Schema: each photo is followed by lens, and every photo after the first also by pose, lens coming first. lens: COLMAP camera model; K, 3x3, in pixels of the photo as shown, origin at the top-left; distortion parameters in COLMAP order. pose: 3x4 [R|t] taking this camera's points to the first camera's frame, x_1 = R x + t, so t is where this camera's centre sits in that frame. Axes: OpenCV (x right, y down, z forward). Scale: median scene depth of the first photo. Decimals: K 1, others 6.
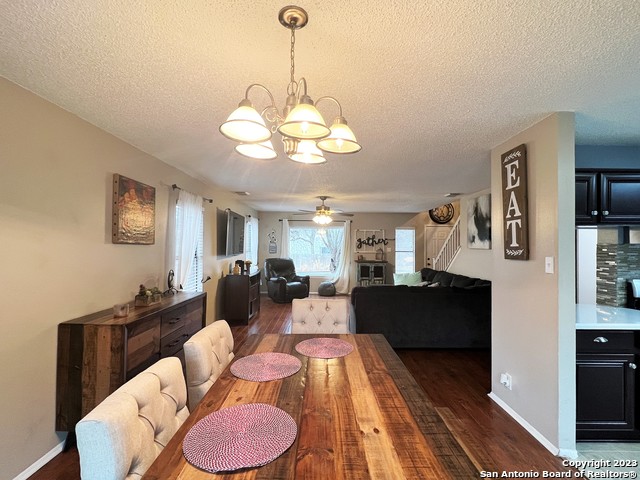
lens RADIAL K [[305.5, 0, 320.0], [0, 305.5, 240.0], [0, 0, 1]] dist [-0.000663, 0.000328]
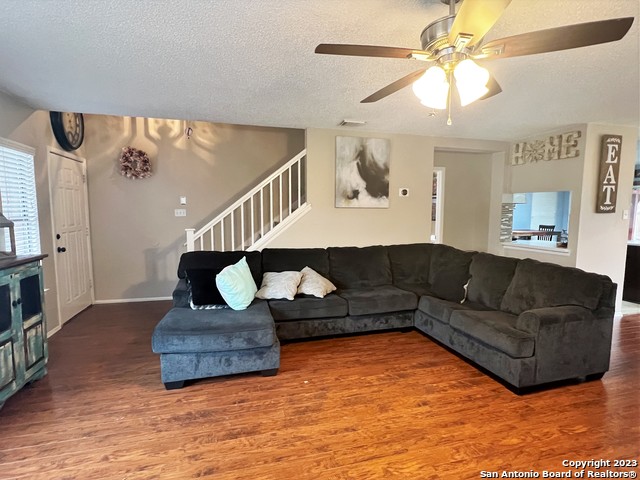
lens RADIAL K [[332.3, 0, 319.1], [0, 332.3, 242.0], [0, 0, 1]] dist [0.001146, -0.001213]
pose [[-0.275021, -0.099348, 0.956292, -0.245905], [-0.019209, 0.995016, 0.097846, 0.034360], [-0.961246, 0.008540, -0.275559, 1.304990]]
